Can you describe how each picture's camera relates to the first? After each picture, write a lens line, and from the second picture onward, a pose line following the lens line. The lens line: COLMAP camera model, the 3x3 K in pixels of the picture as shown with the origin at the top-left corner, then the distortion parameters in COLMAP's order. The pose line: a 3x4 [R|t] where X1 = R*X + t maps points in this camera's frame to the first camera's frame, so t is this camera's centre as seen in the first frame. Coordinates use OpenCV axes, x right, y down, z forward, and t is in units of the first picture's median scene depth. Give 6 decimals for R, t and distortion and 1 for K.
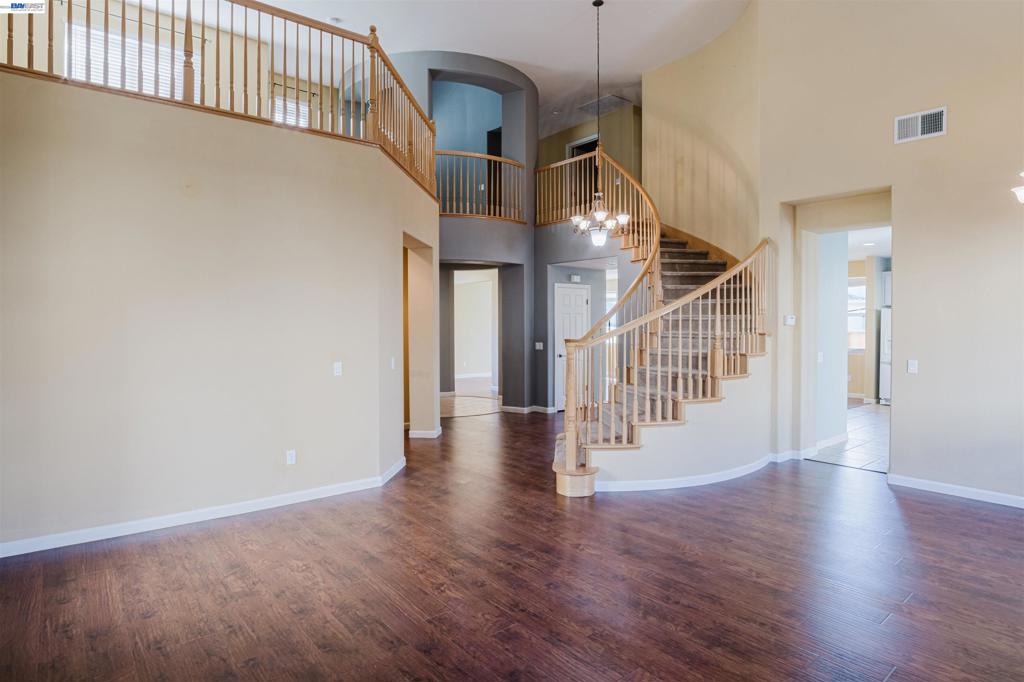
lens RADIAL K [[568.5, 0, 512.0], [0, 568.5, 341.0], [0, 0, 1]] dist [0.000308, 0.000041]
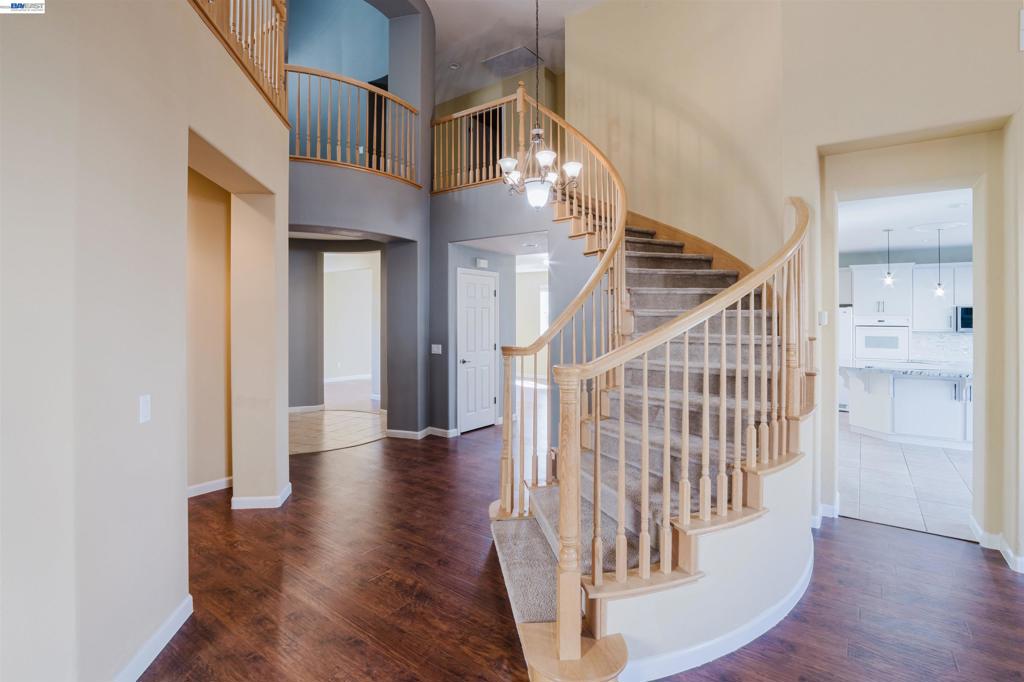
lens RADIAL K [[490.8, 0, 512.6], [0, 490.8, 329.9], [0, 0, 1]] dist [-0.029396, 0.000074]
pose [[0.969373, 0.002542, 0.245580, -0.016058], [-0.000165, 0.999953, -0.009702, -0.010985], [-0.245593, 0.009365, 0.969328, 0.347983]]
